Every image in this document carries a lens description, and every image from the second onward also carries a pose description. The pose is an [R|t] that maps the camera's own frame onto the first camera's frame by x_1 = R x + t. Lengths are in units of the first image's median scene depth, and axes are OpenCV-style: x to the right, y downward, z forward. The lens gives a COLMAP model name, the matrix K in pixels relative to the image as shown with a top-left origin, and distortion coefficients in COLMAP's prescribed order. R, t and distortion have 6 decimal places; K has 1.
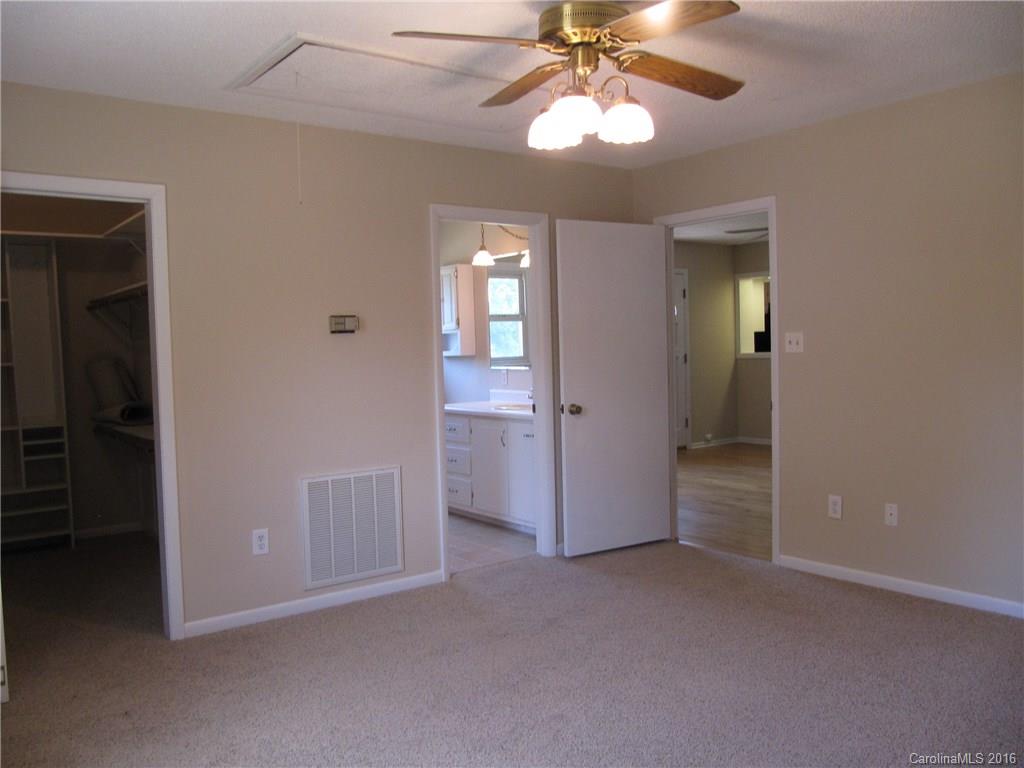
lens RADIAL K [[854.2, 0, 506.4], [0, 854.2, 384.2], [0, 0, 1]] dist [-0.026756, -0.012394]
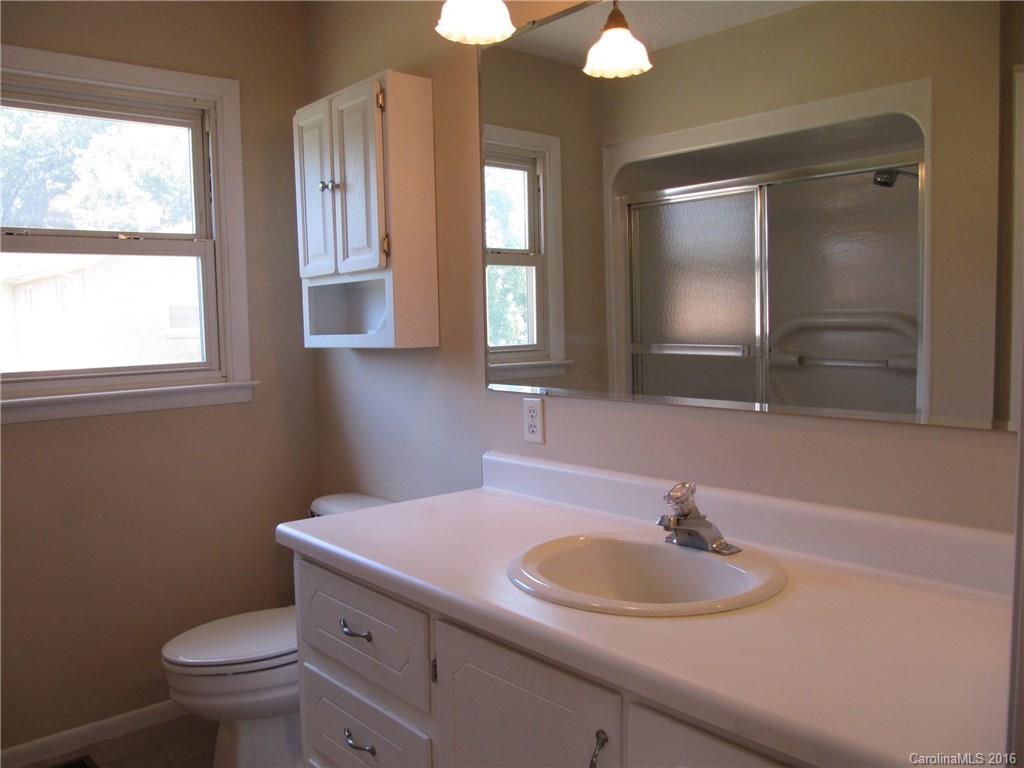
lens RADIAL K [[854.2, 0, 512.5], [0, 854.2, 383.8], [0, 0, 1]] dist [-0.026756, -0.012394]
pose [[0.996987, 0.004303, 0.077452, -0.034145], [-0.006480, 0.999590, 0.027873, -0.029886], [-0.077300, -0.028291, 0.996606, 0.677116]]
